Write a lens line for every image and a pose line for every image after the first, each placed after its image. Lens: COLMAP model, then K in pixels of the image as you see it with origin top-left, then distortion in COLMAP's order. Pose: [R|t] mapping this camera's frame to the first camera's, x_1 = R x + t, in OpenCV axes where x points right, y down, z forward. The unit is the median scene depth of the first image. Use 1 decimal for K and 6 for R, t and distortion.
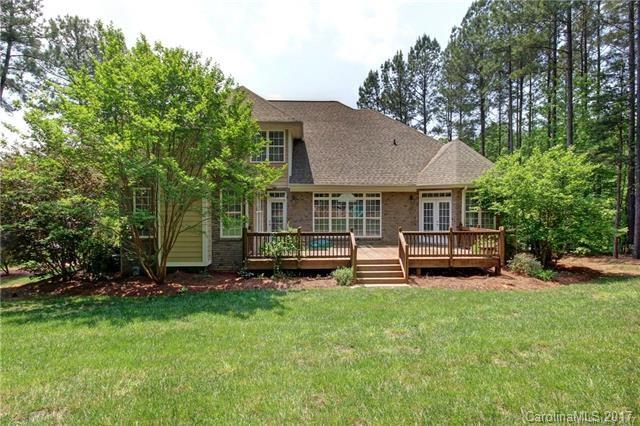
lens RADIAL K [[298.0, 0, 320.5], [0, 298.0, 213.2], [0, 0, 1]] dist [-0.005428, -0.000068]
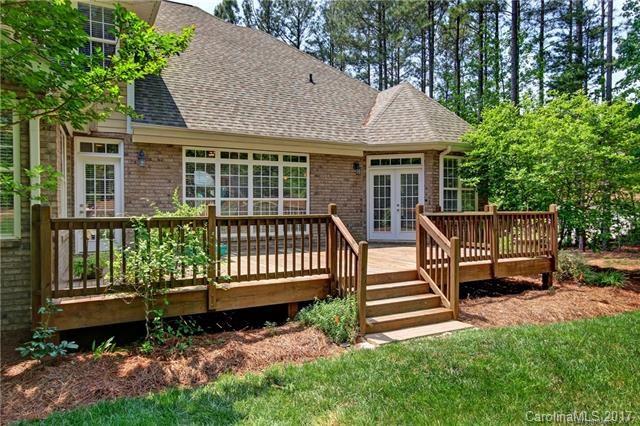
lens RADIAL K [[409.4, 0, 318.5], [0, 409.4, 210.1], [0, 0, 1]] dist [0.016793, 0.000304]
pose [[0.910681, -0.004517, 0.413085, -0.116345], [0.004422, 0.999990, 0.001186, 0.040001], [-0.413086, 0.000747, 0.910692, 0.329433]]
